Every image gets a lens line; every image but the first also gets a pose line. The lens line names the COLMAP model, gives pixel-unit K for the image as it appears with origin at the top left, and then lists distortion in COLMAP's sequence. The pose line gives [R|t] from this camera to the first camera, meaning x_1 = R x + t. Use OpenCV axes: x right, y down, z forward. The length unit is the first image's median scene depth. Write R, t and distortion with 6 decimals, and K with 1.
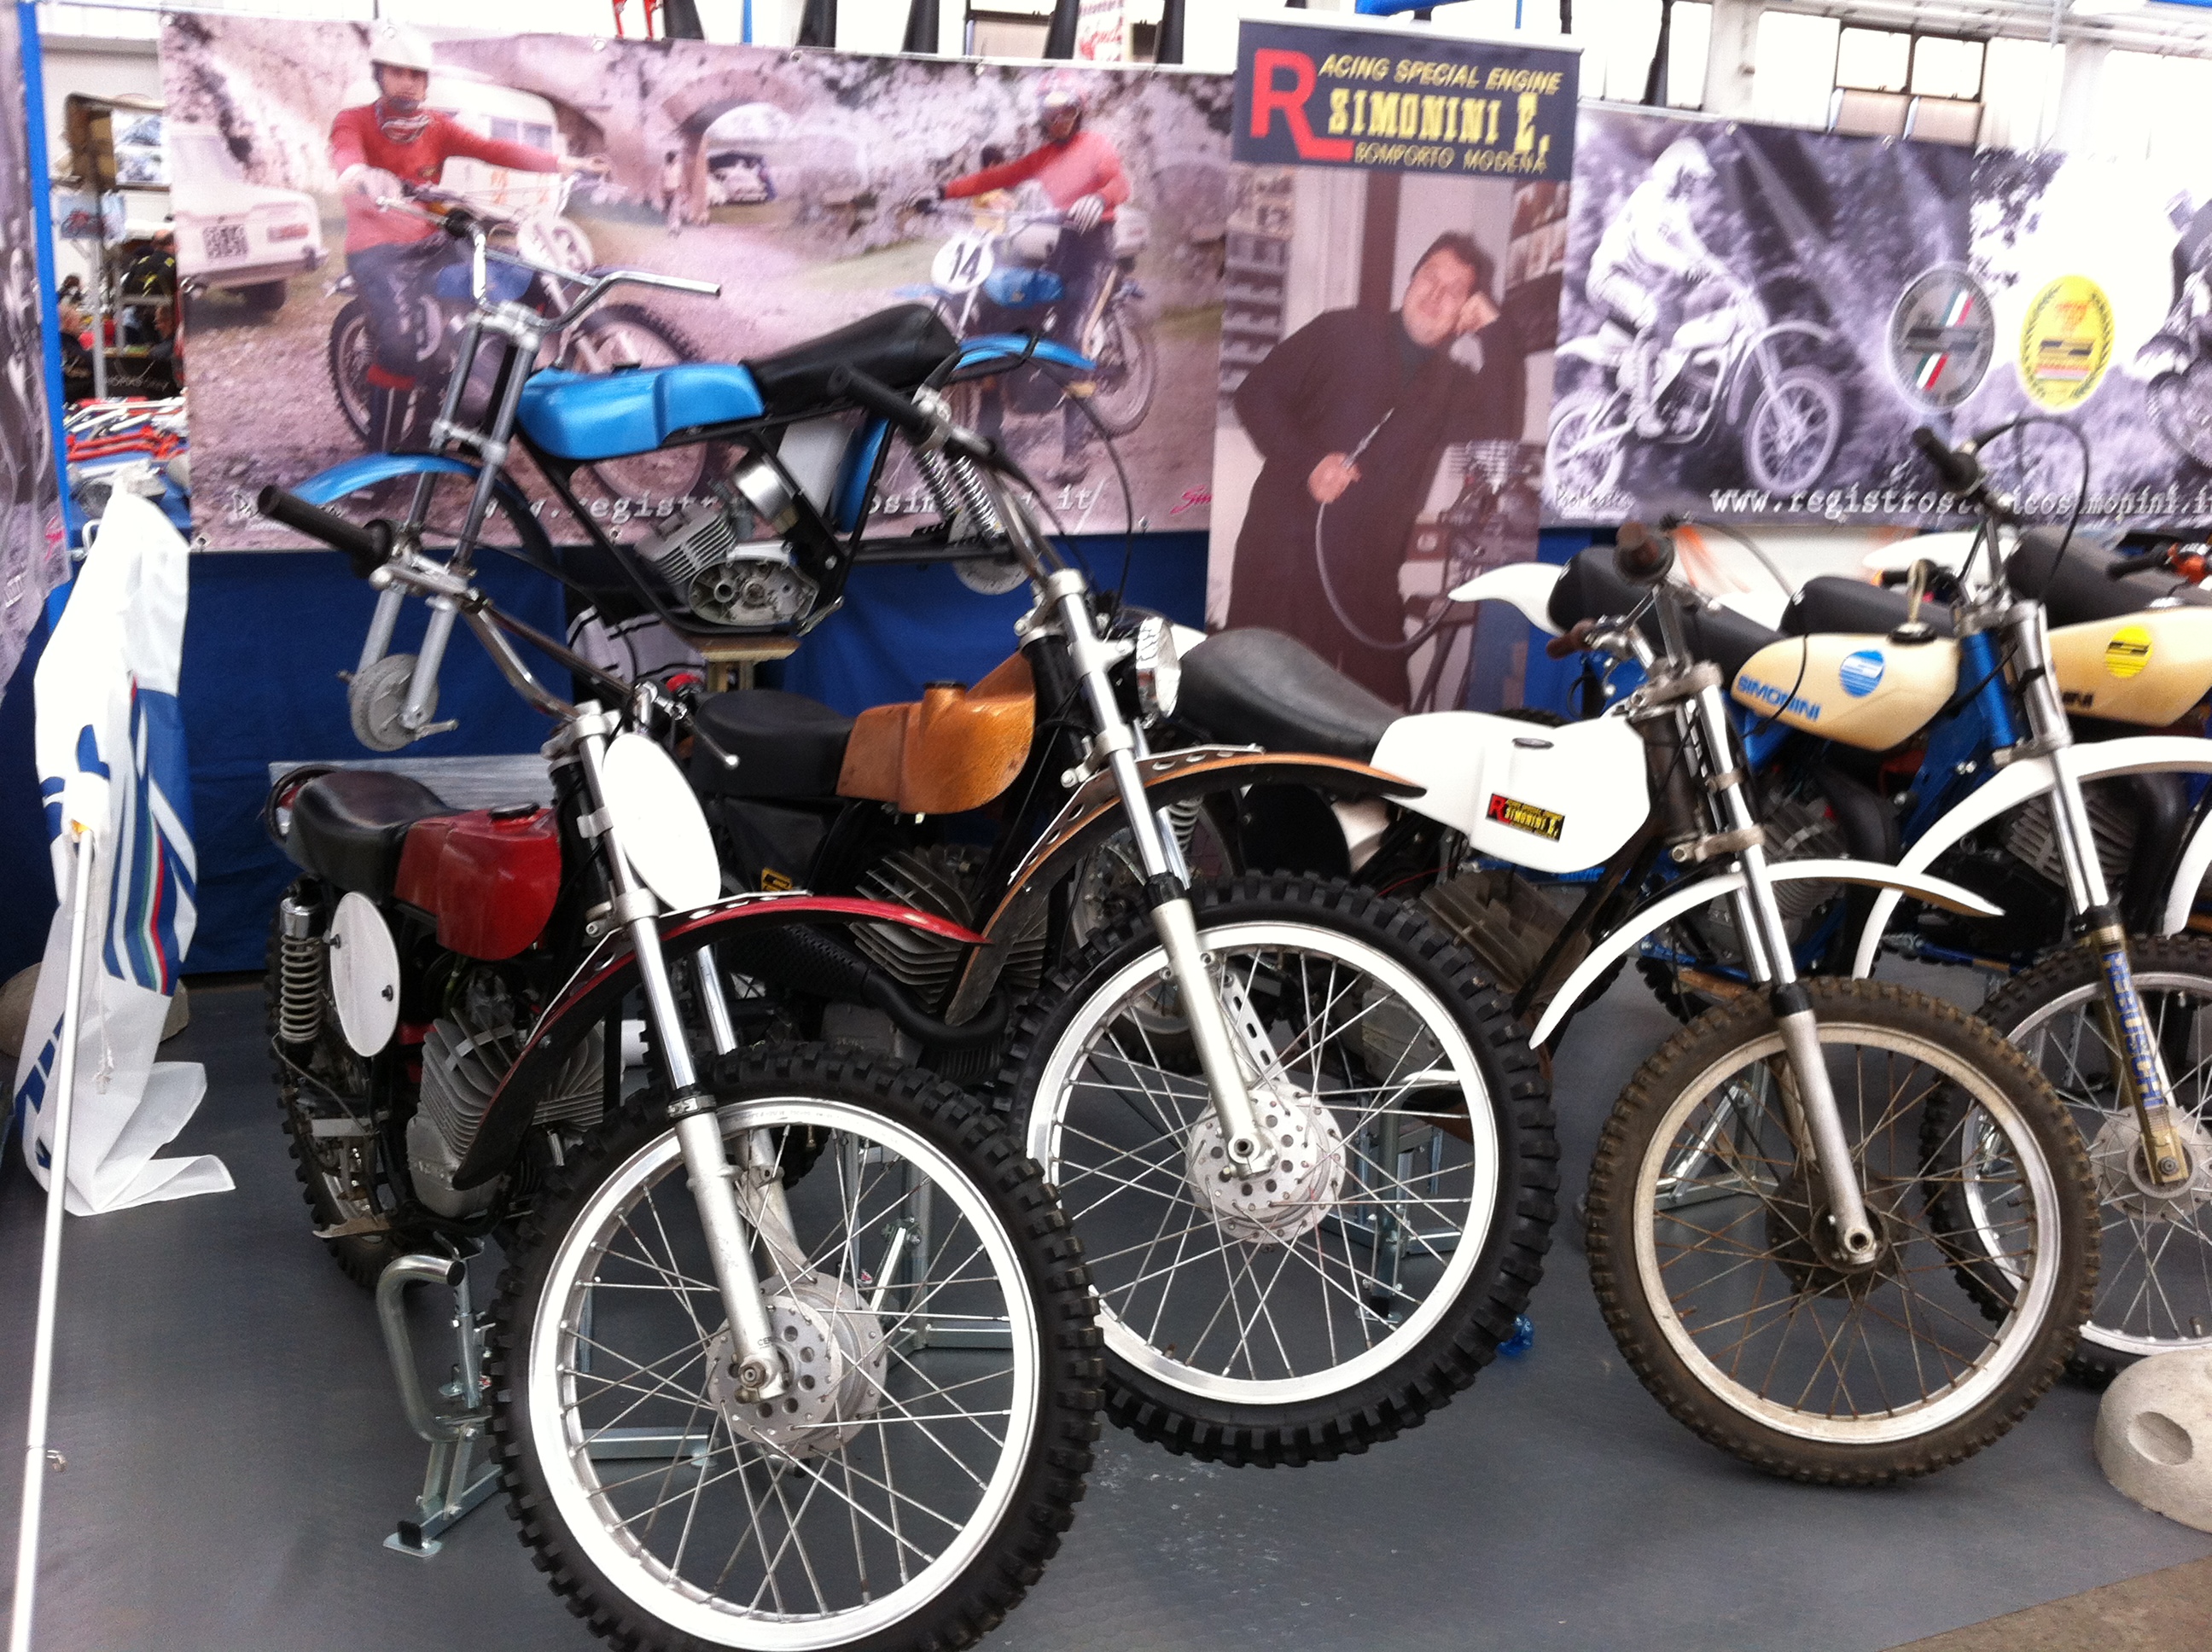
lens RADIAL K [[2117.0, 0, 1109.6], [0, 2117.0, 865.3], [0, 0, 1]] dist [0.108768, -0.356864]
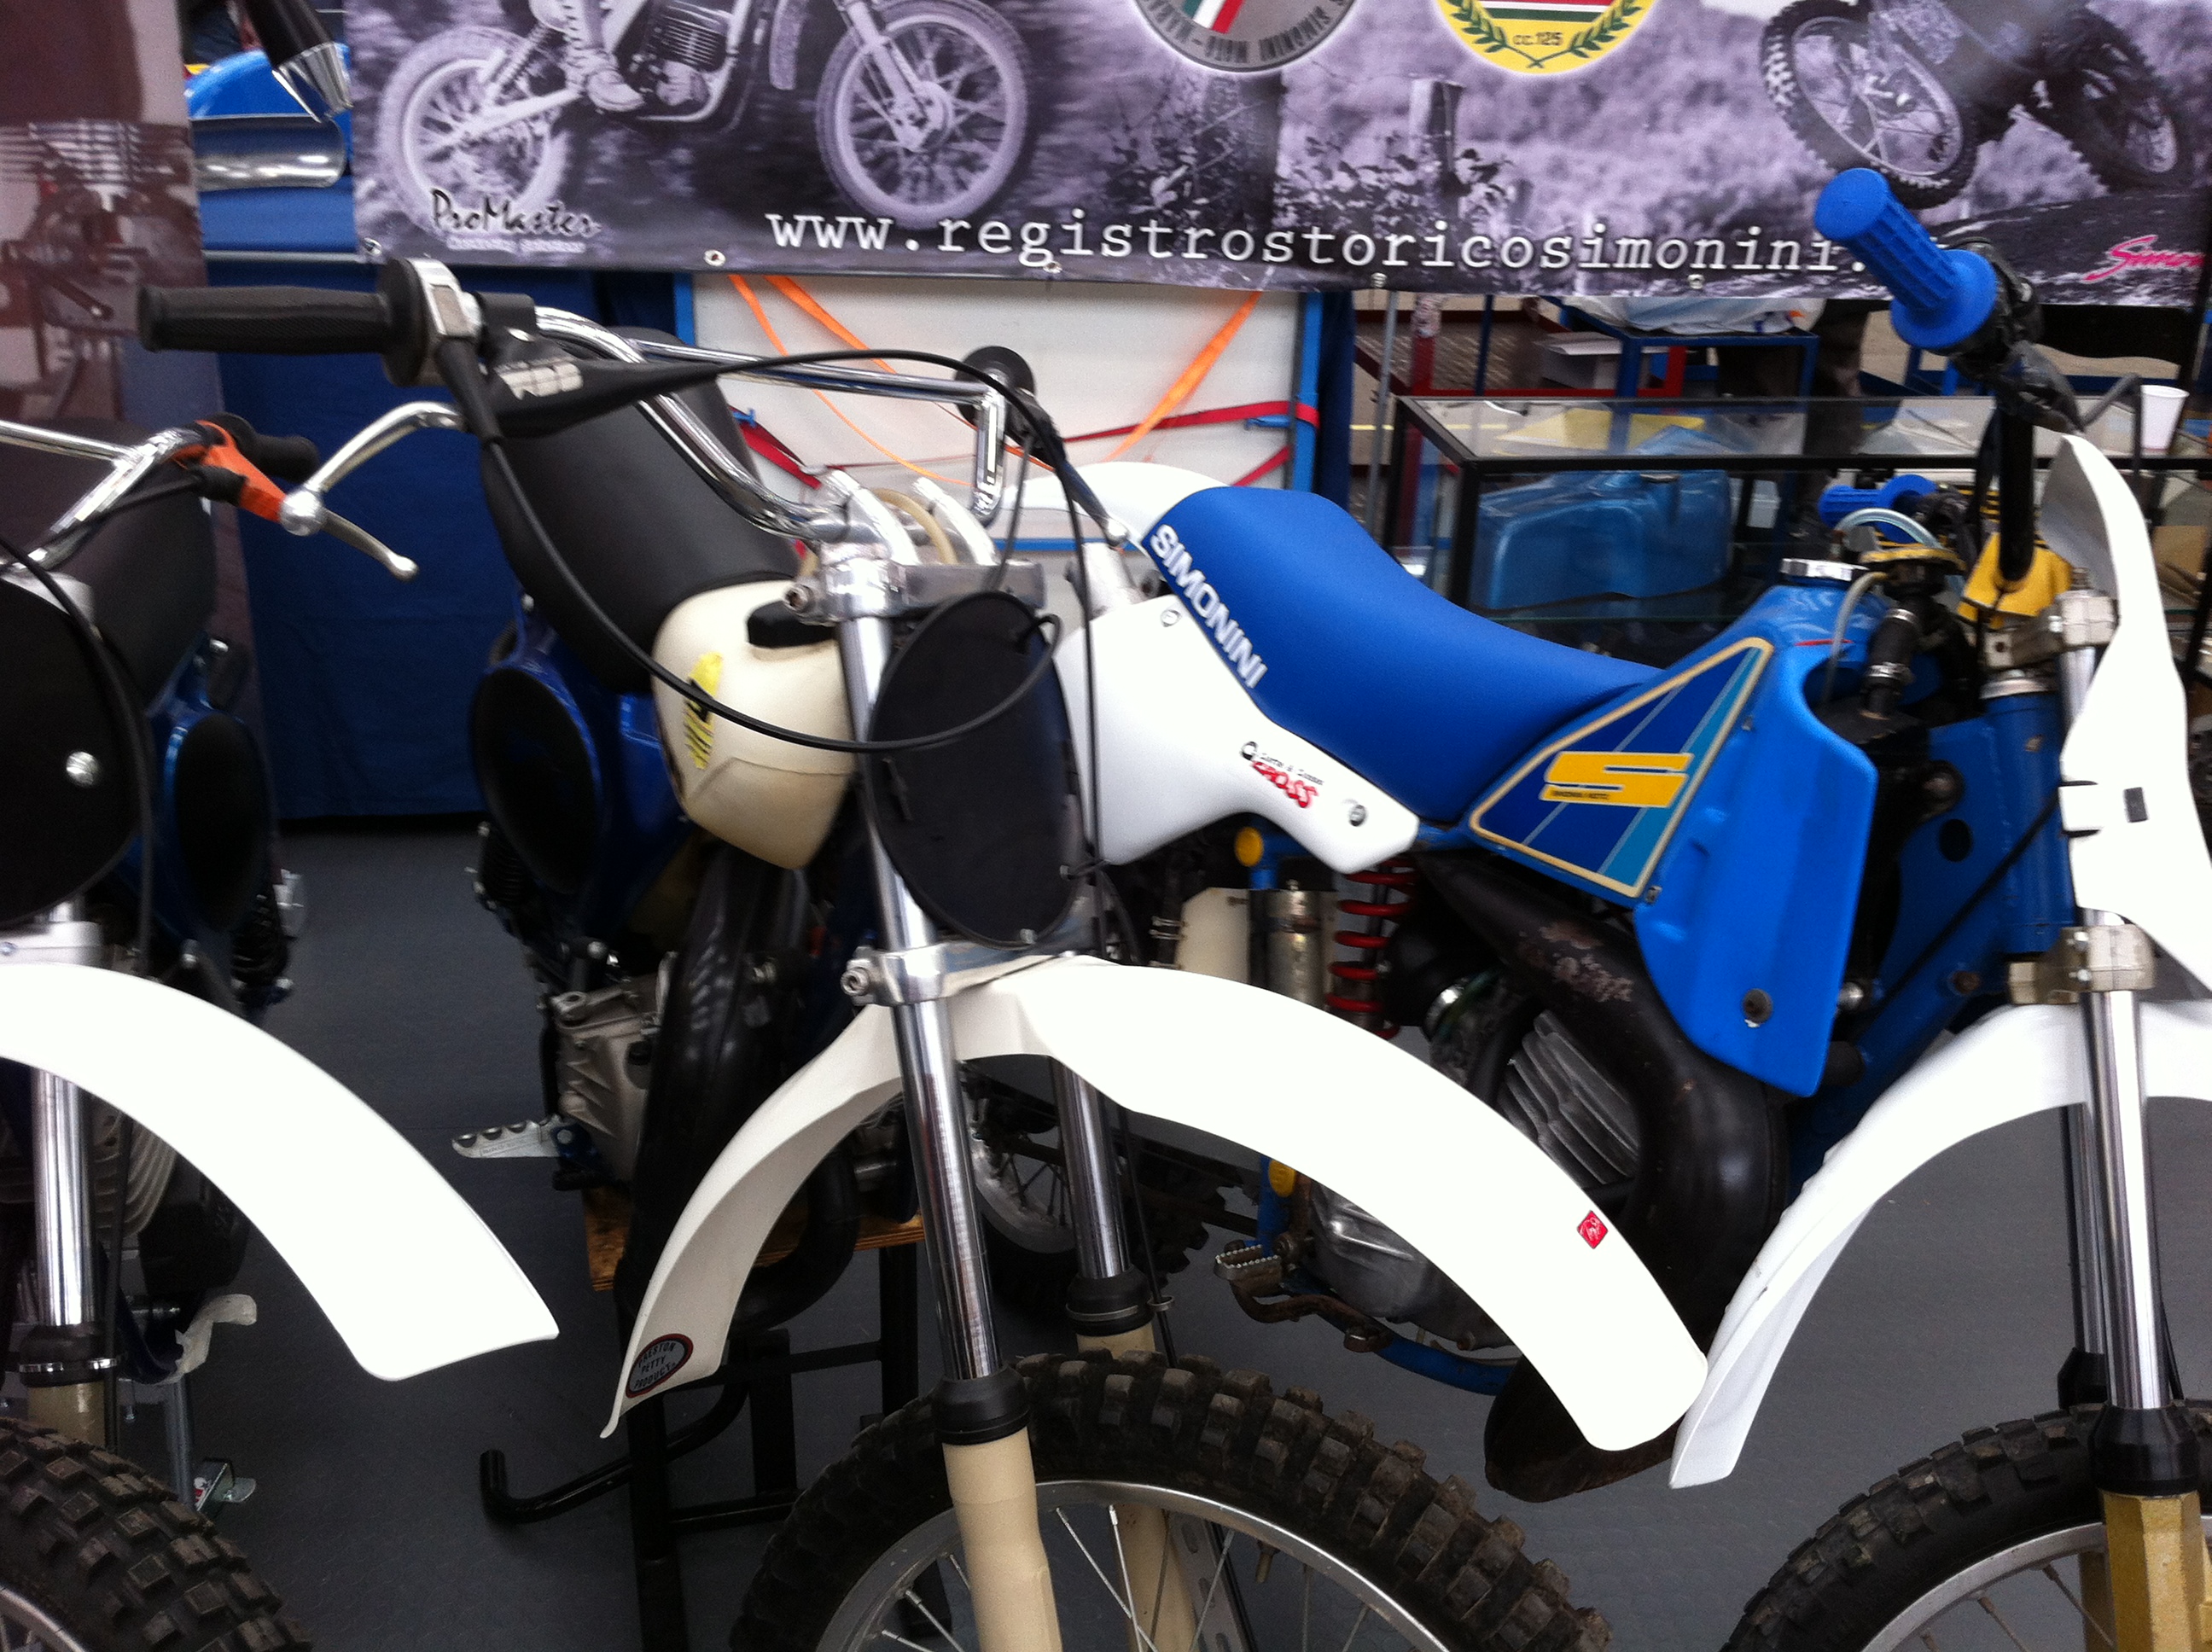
lens RADIAL K [[2058.7, 0, 1071.6], [0, 2058.7, 788.7], [0, 0, 1]] dist [0.077839, -0.260691]
pose [[0.953681, 0.111455, -0.279411, 0.567045], [-0.075608, 0.987824, 0.135969, -0.110922], [0.291163, -0.108545, 0.950496, 0.508687]]
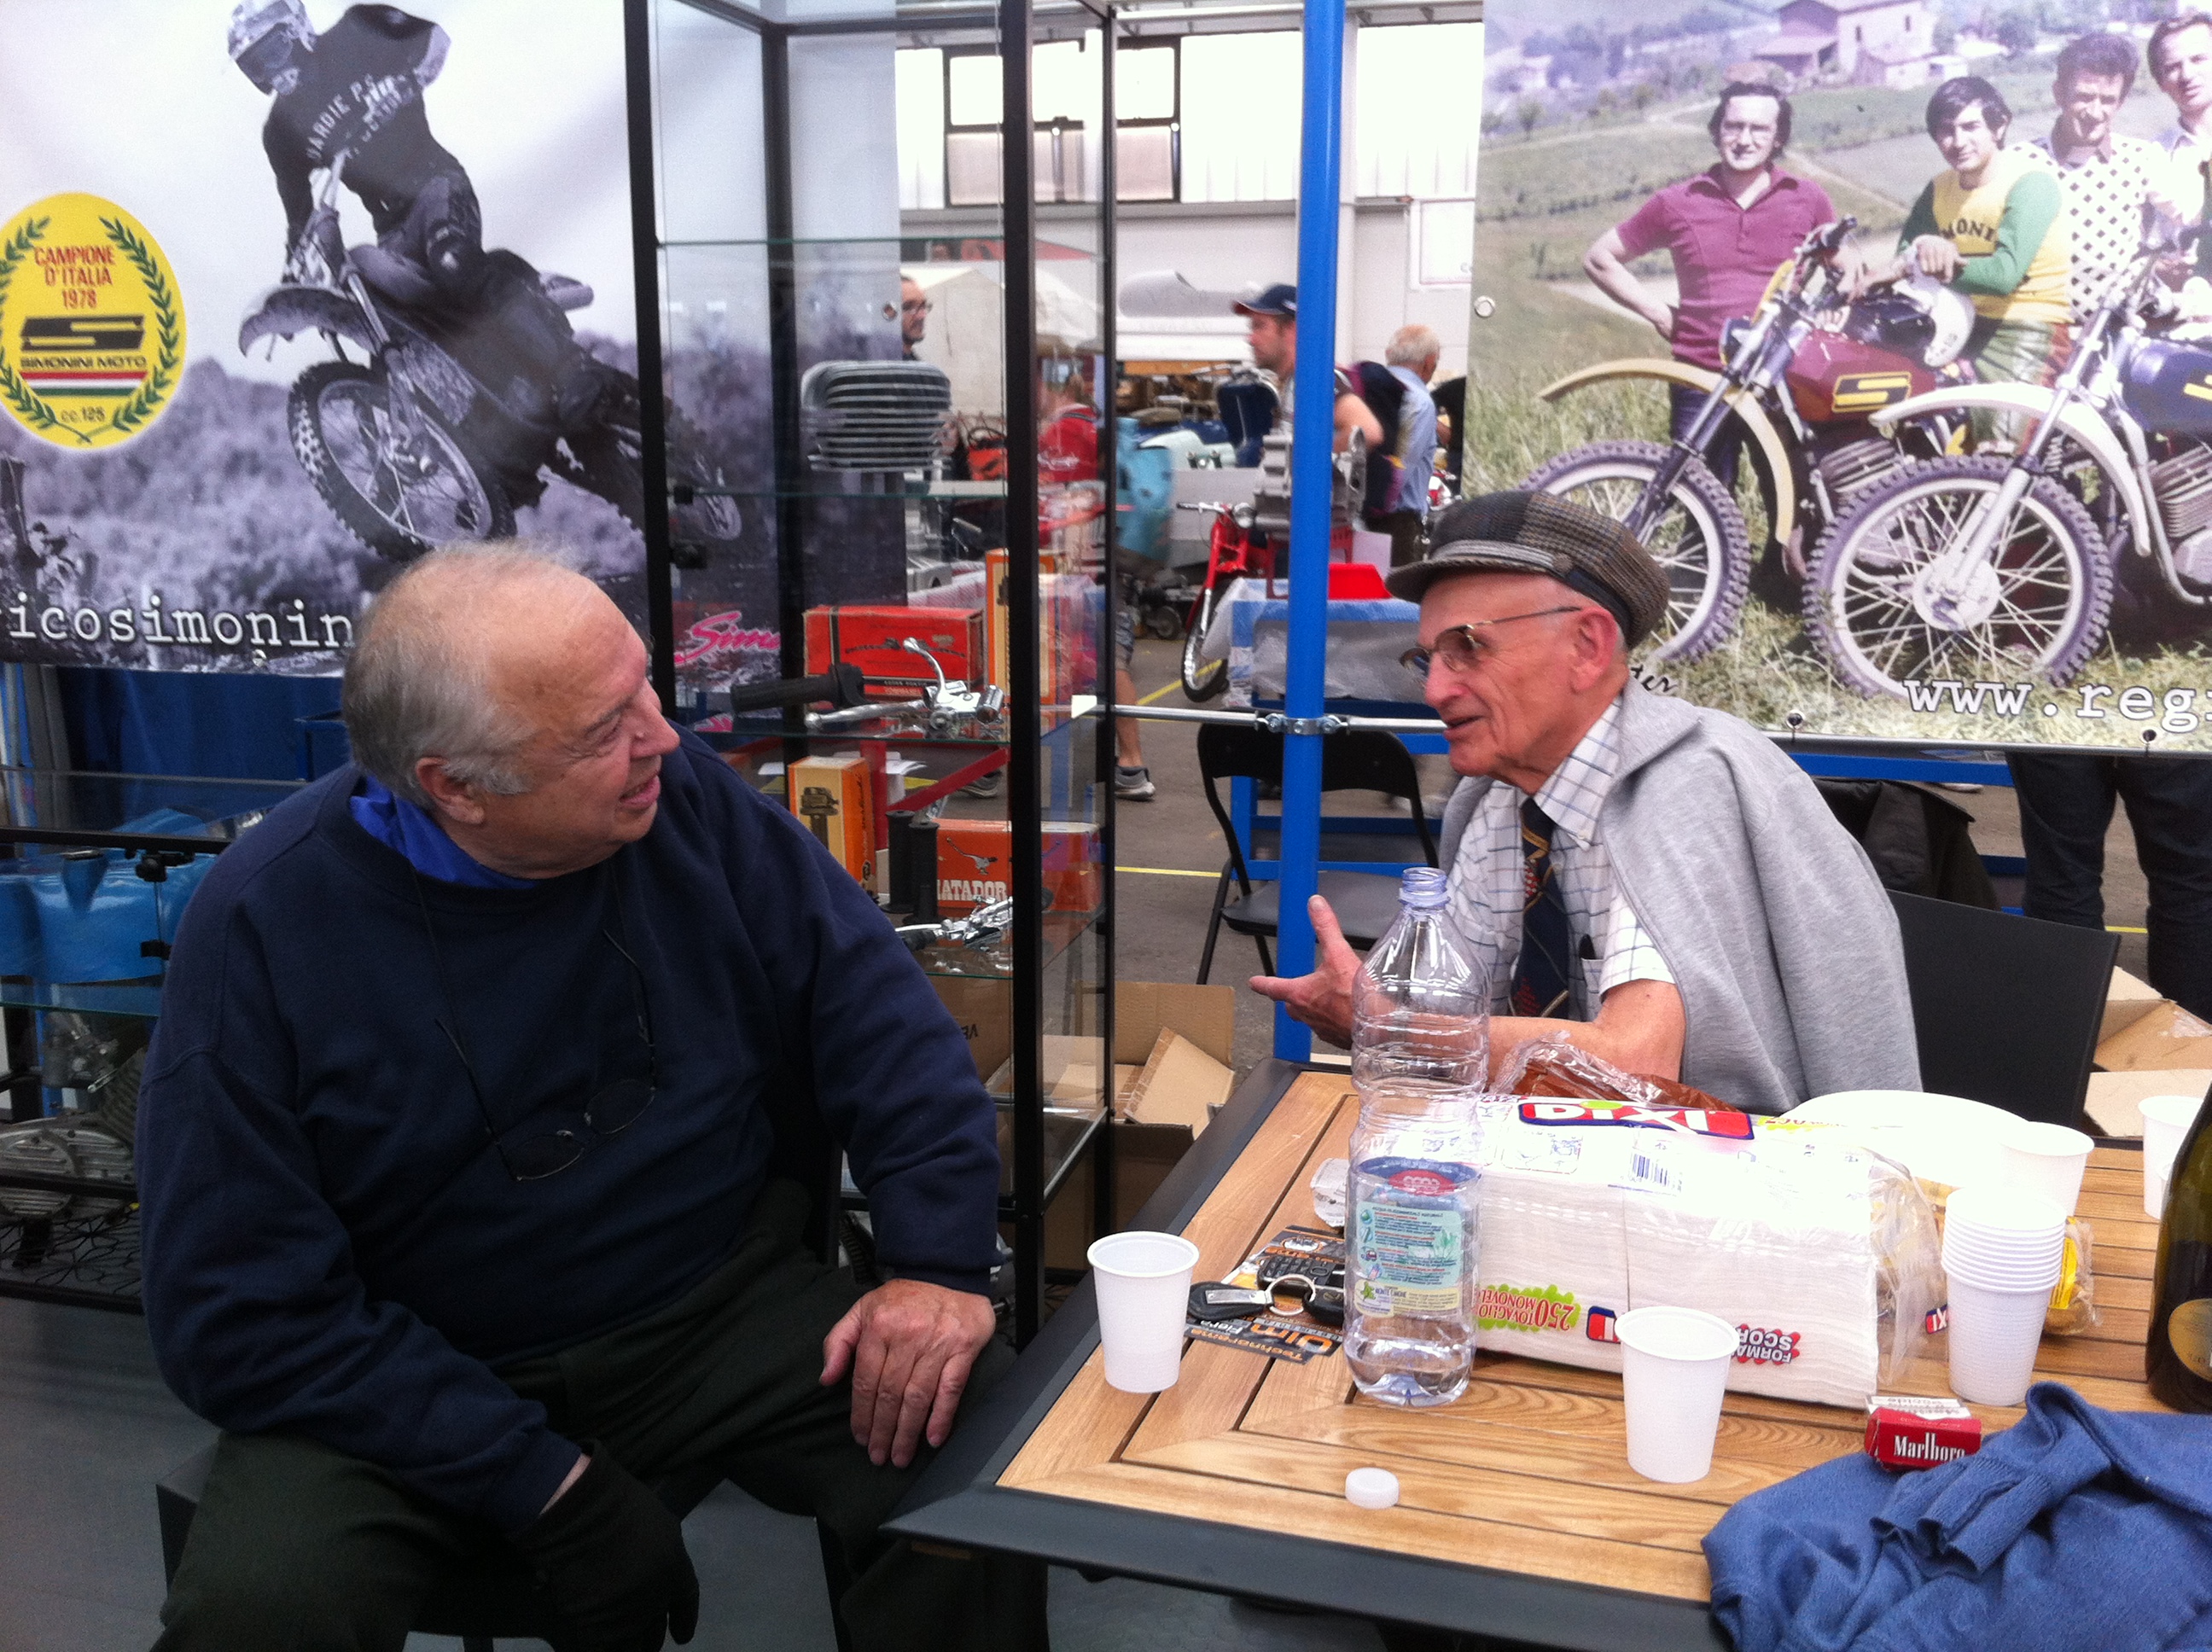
lens RADIAL K [[2082.6, 0, 1106.0], [0, 2082.6, 826.0], [0, 0, 1]] dist [-0.004489, -0.132999]
pose [[0.792363, 0.090274, -0.603334, 1.095554], [-0.139514, 0.989596, -0.035155, -0.156919], [0.593883, 0.112029, 0.796713, 0.853474]]
